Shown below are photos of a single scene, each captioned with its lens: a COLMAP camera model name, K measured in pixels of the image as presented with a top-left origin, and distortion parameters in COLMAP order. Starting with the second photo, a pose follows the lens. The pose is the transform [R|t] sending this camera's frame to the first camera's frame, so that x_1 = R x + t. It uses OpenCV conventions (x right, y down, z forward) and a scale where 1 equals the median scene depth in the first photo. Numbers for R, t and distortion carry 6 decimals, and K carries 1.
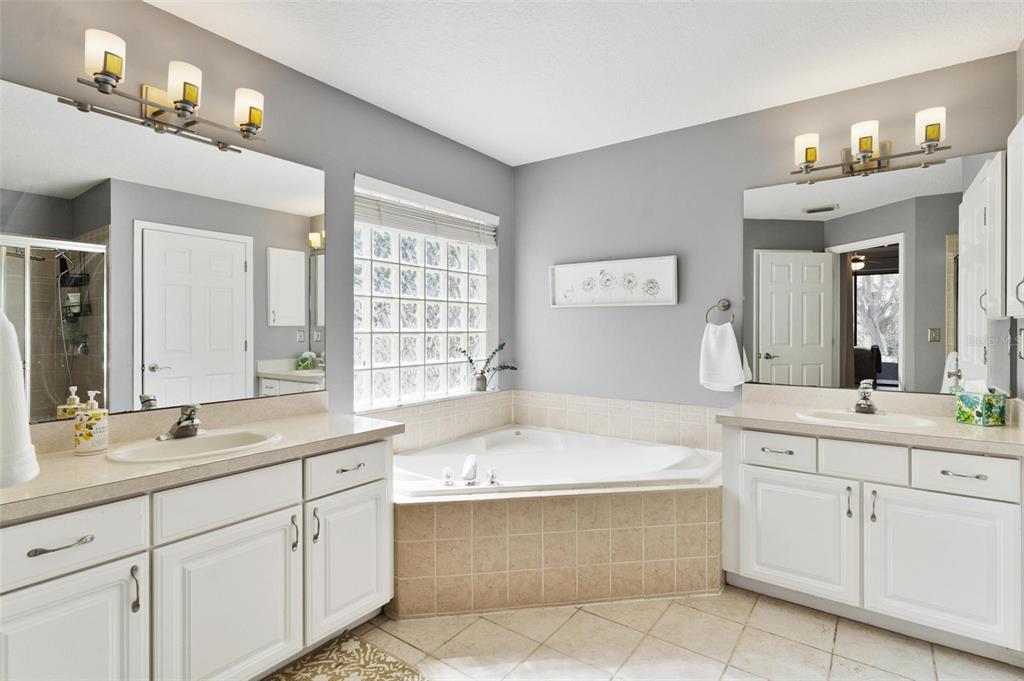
lens RADIAL K [[504.1, 0, 513.5], [0, 504.1, 332.4], [0, 0, 1]] dist [0.007979, -0.001812]
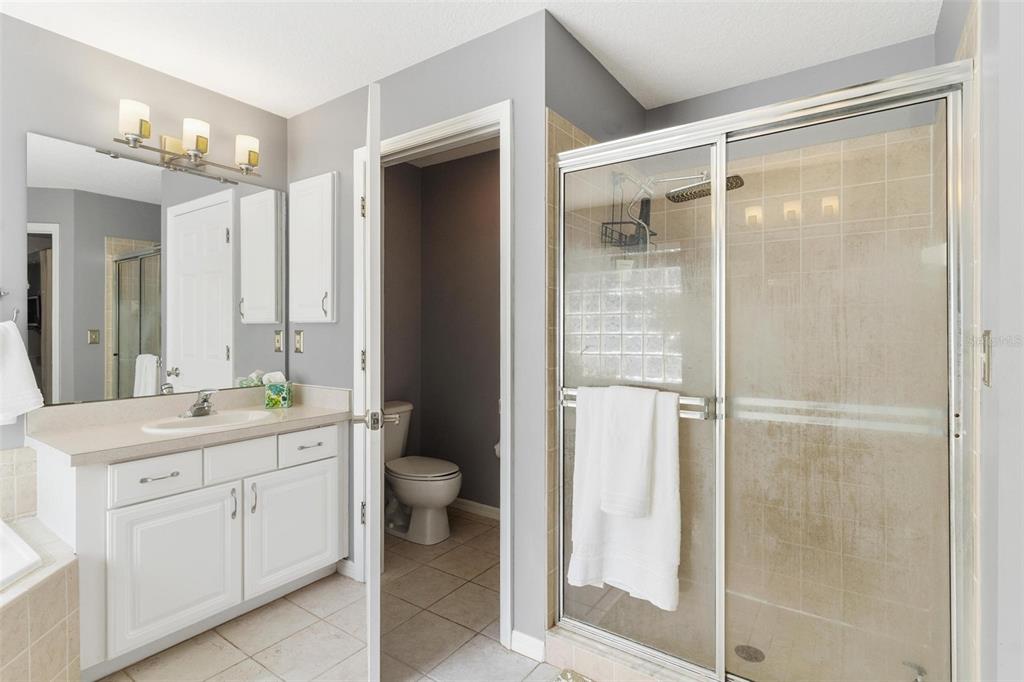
lens RADIAL K [[504.1, 0, 513.5], [0, 504.1, 335.0], [0, 0, 1]] dist [0.007979, -0.001812]
pose [[-0.011220, -0.009867, 0.999888, -0.328813], [0.008208, 0.999917, 0.009960, -0.003719], [-0.999903, 0.008319, -0.011138, 0.440428]]
